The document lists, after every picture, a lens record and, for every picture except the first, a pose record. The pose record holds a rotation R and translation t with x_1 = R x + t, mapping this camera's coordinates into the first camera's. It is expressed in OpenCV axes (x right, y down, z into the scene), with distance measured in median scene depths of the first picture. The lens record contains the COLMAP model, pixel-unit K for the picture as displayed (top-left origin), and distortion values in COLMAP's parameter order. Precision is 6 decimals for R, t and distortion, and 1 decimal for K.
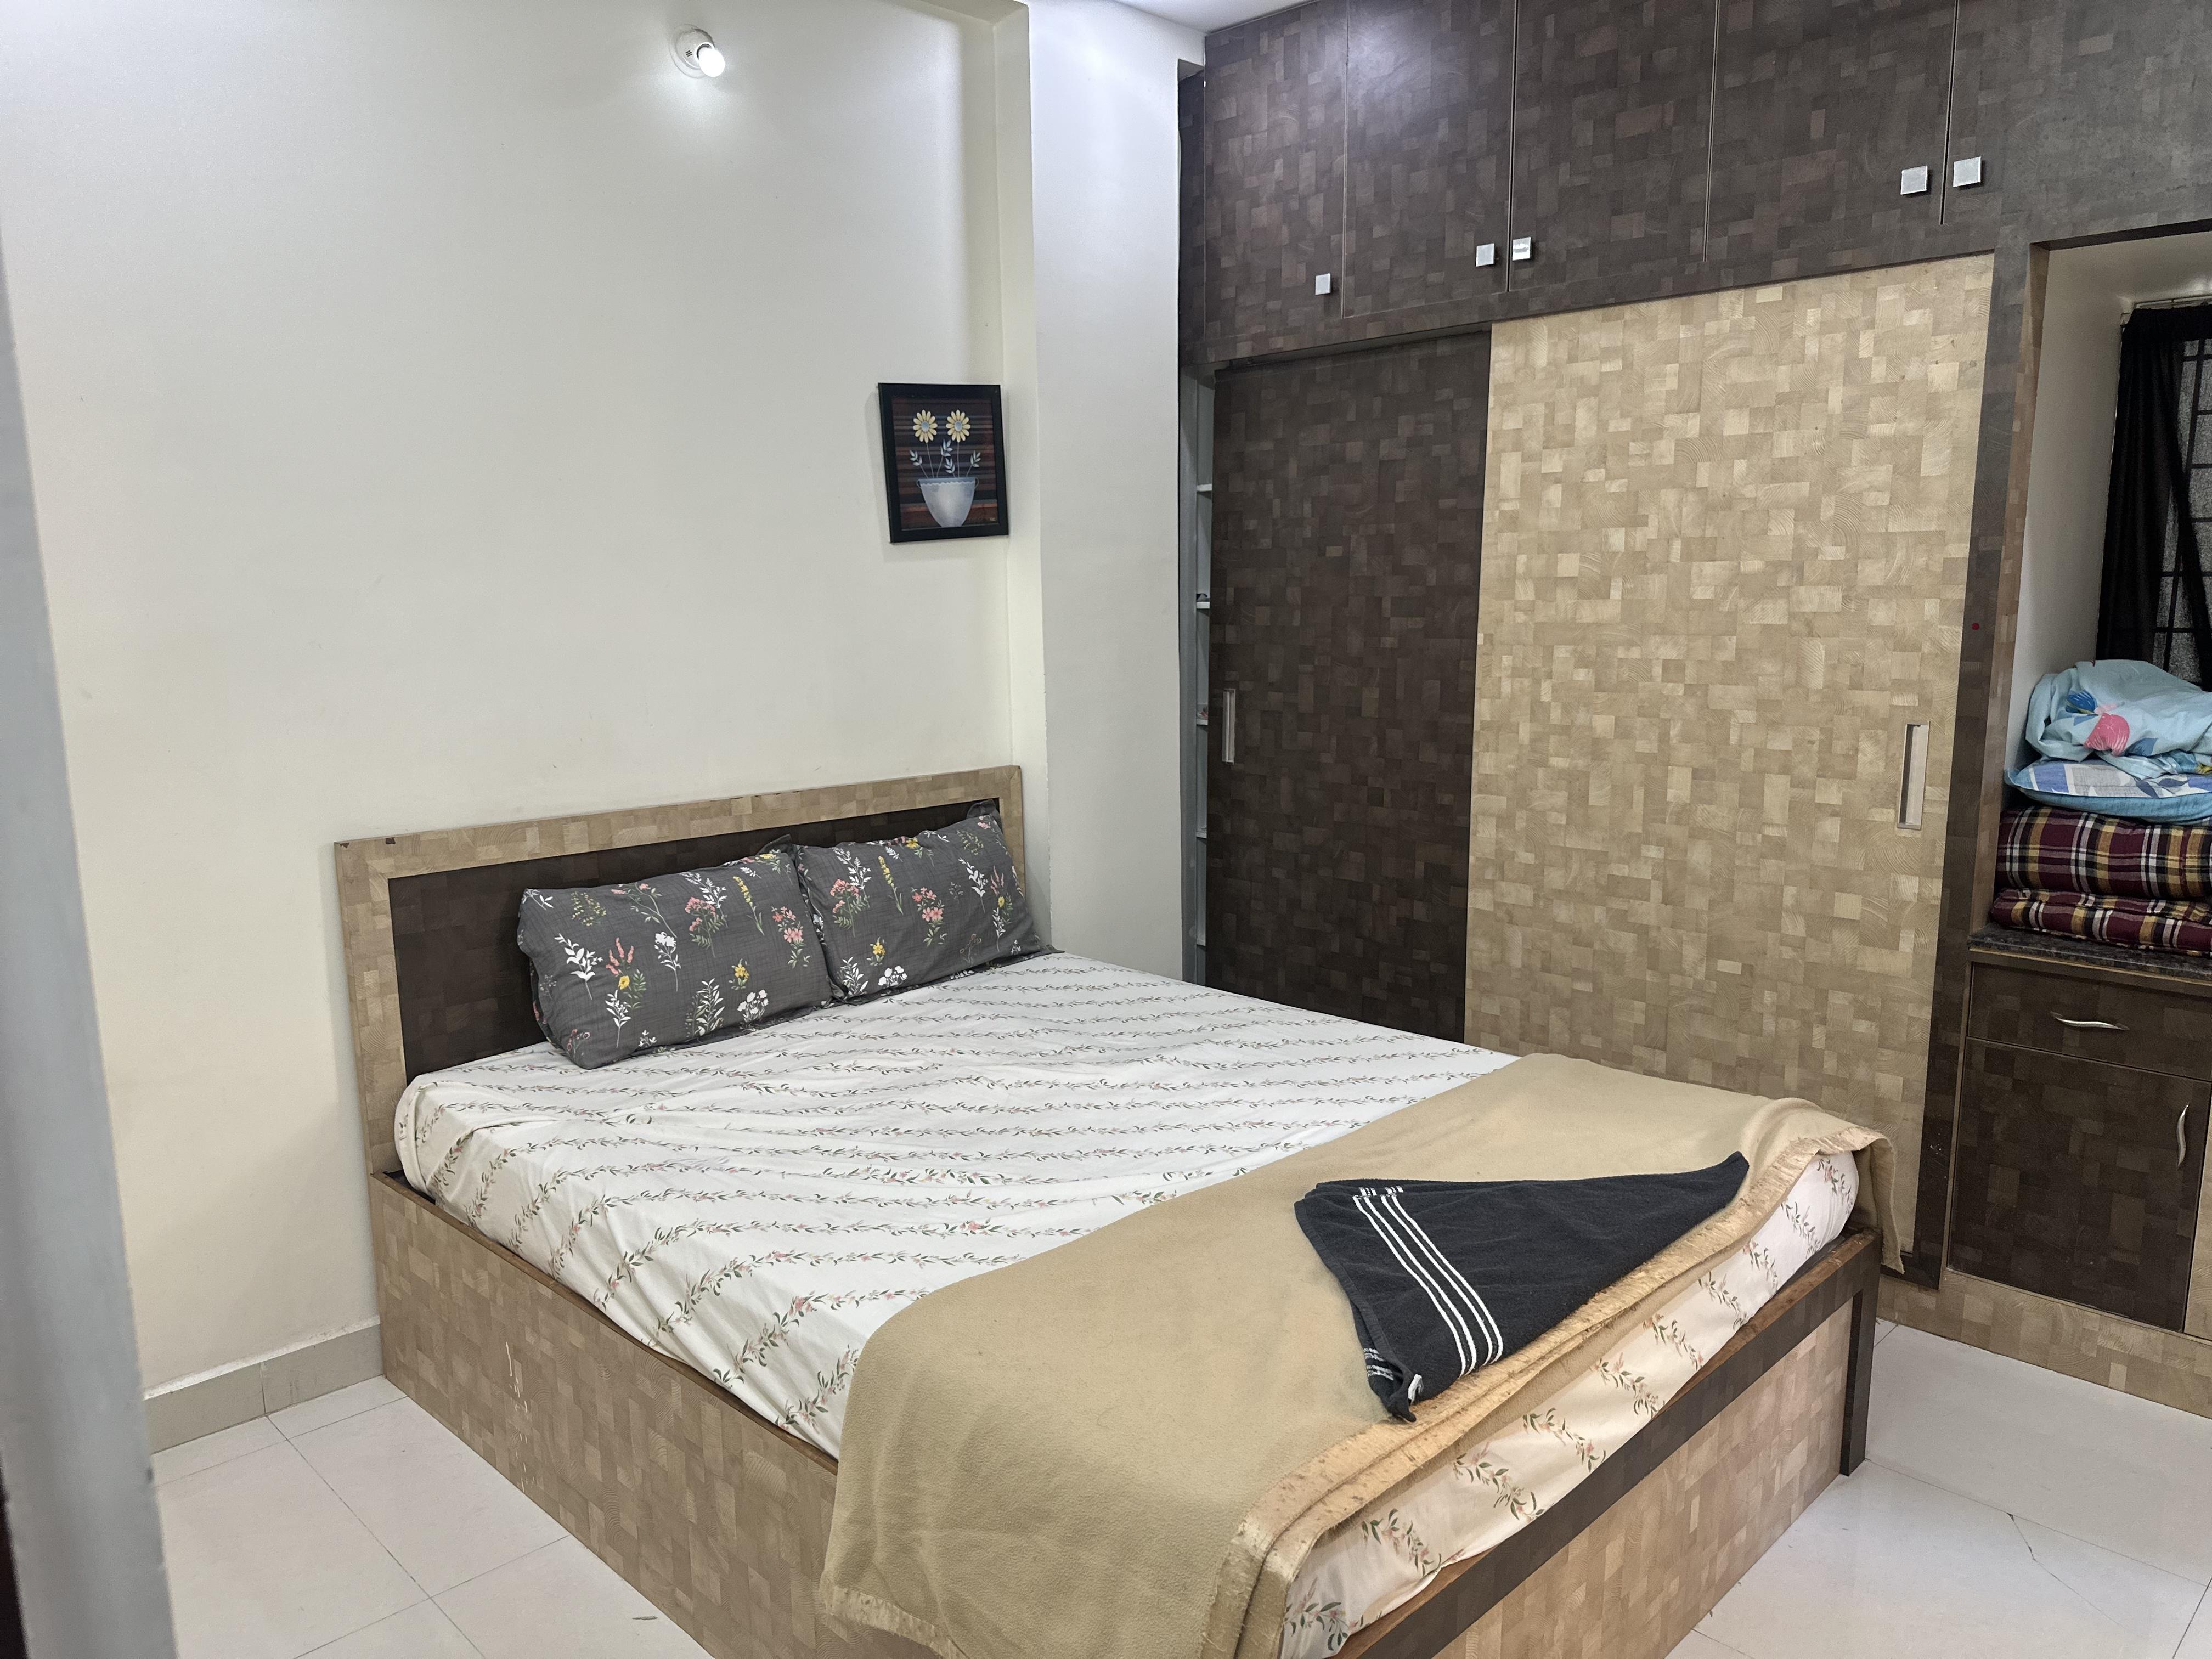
lens RADIAL K [[1541.1, 0, 1089.3], [0, 1541.1, 809.2], [0, 0, 1]] dist [-0.008414, -0.016971]
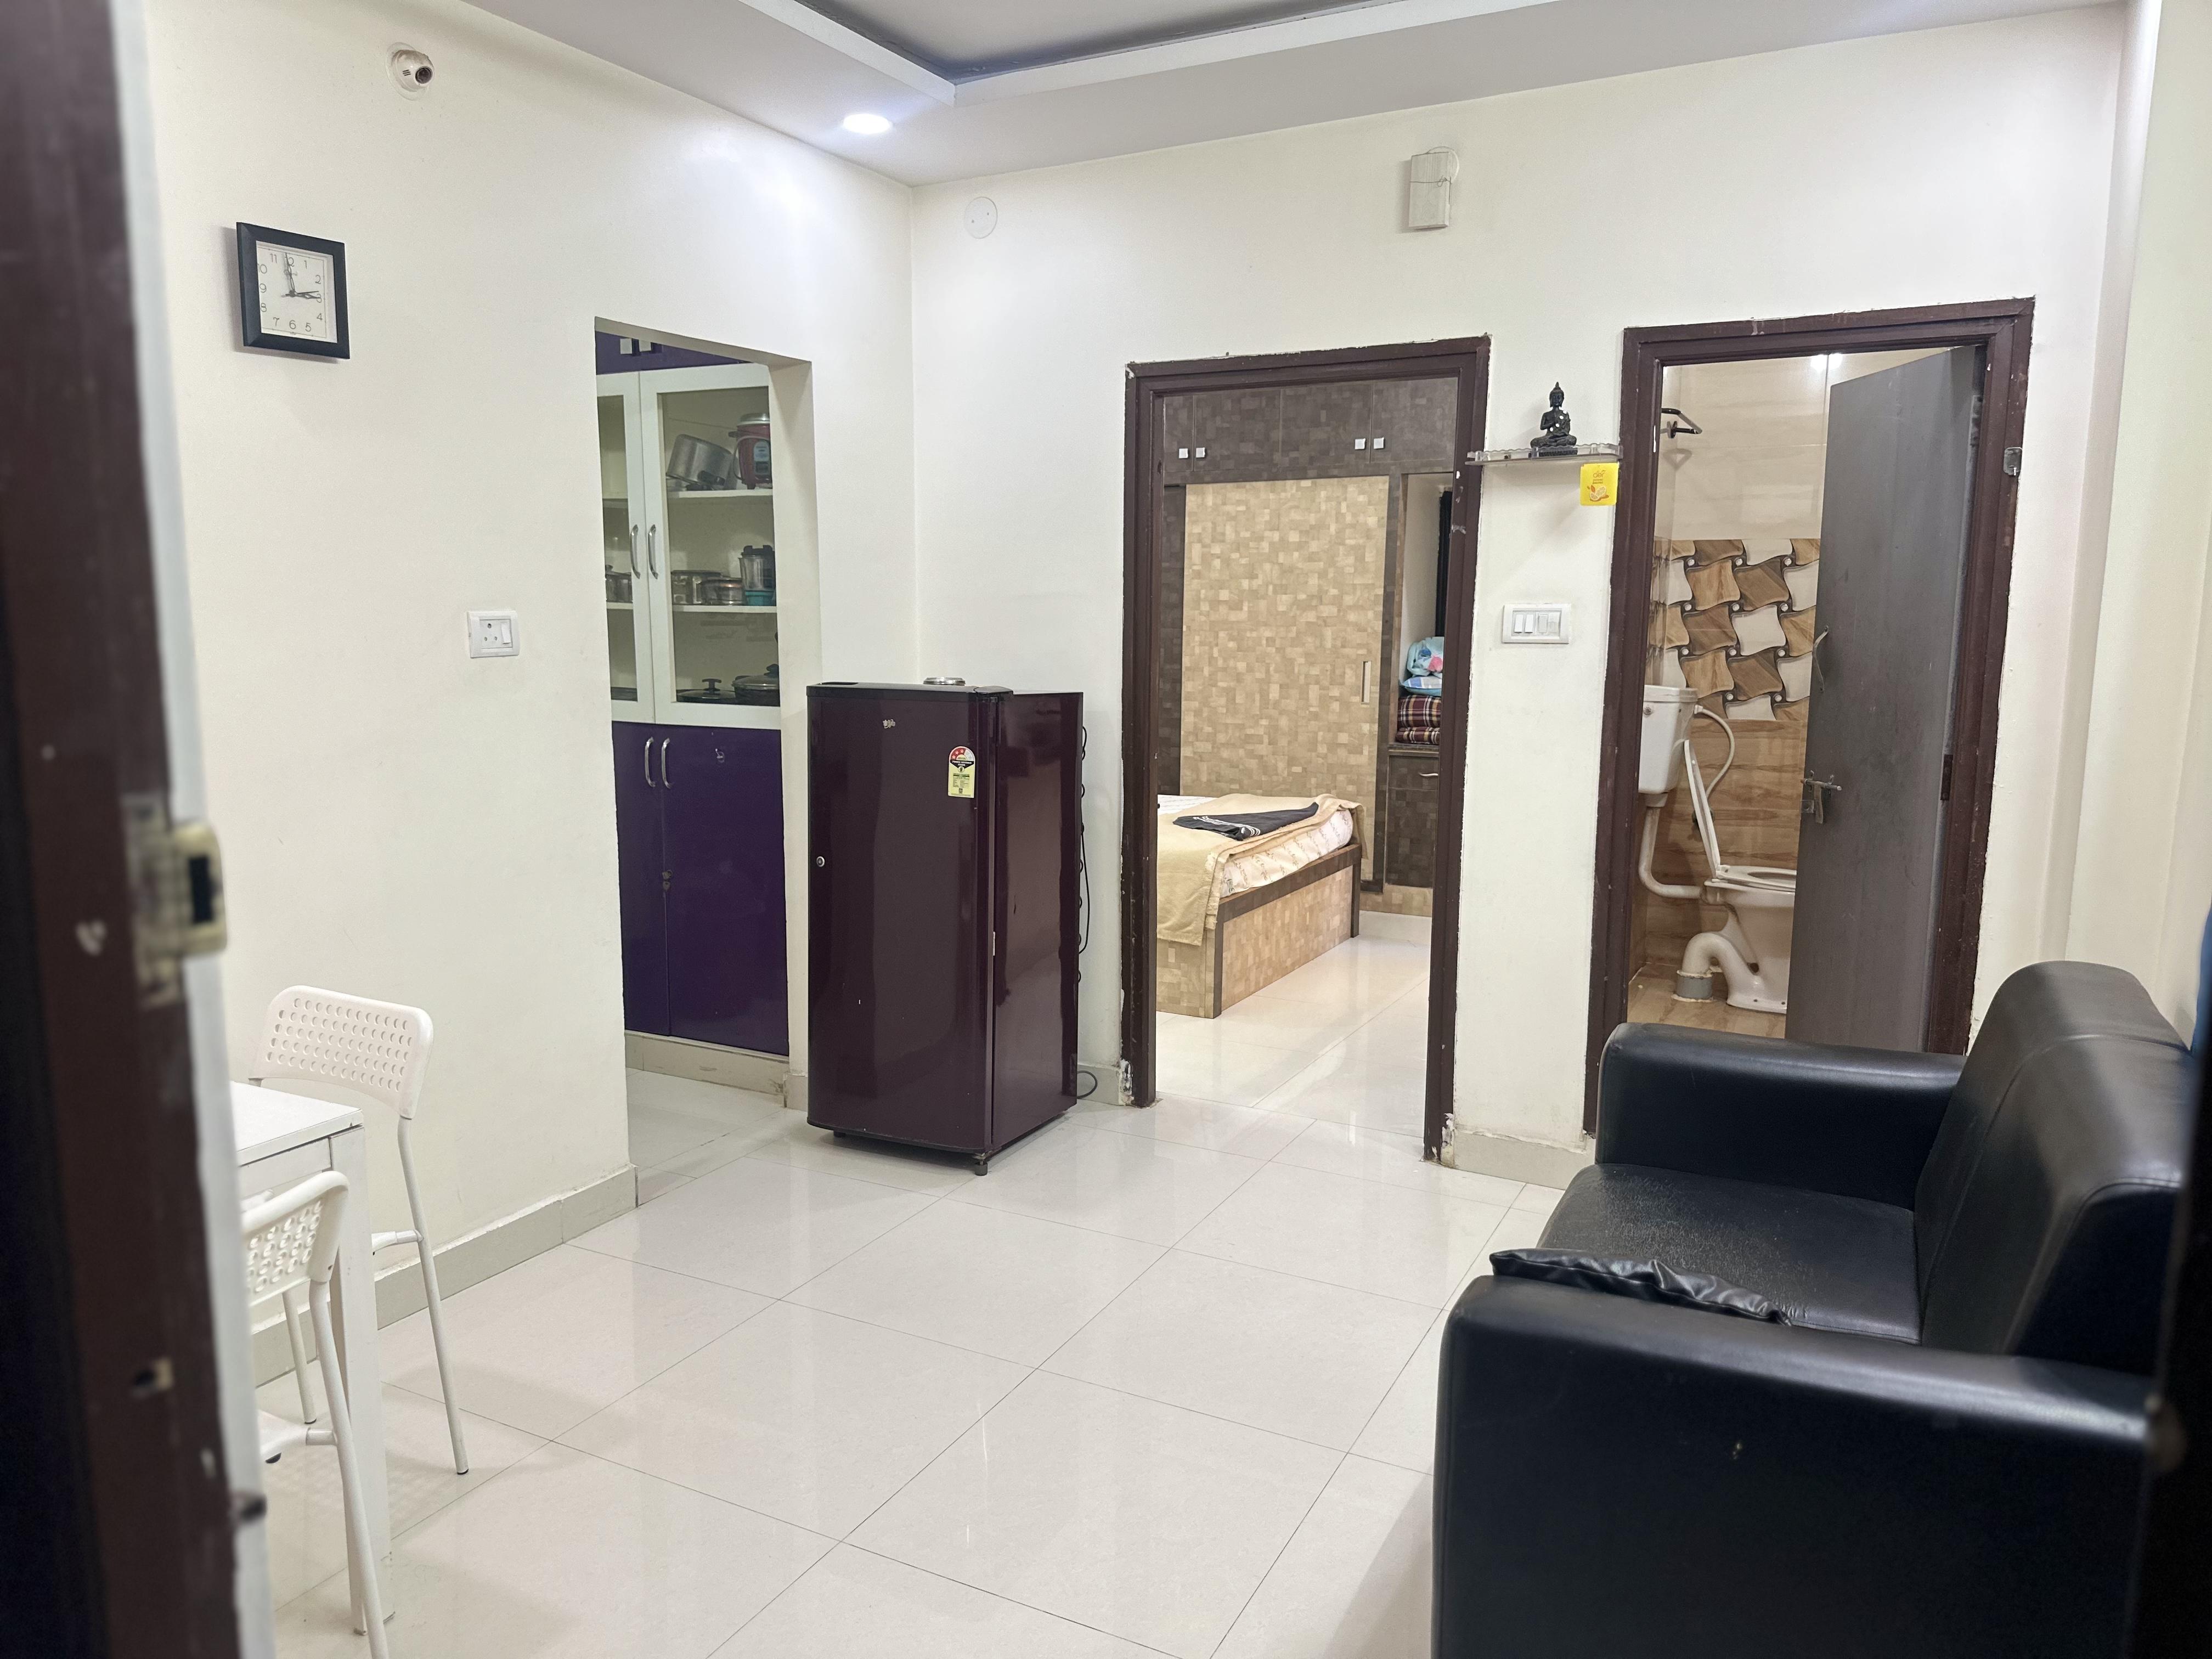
lens RADIAL K [[1541.1, 0, 1105.0], [0, 1541.1, 837.8], [0, 0, 1]] dist [-0.008414, -0.016971]
pose [[0.948212, -0.030443, 0.316176, -0.624915], [0.032105, 0.999484, -0.000049, 0.205678], [-0.316012, 0.010197, 0.948700, -1.164131]]
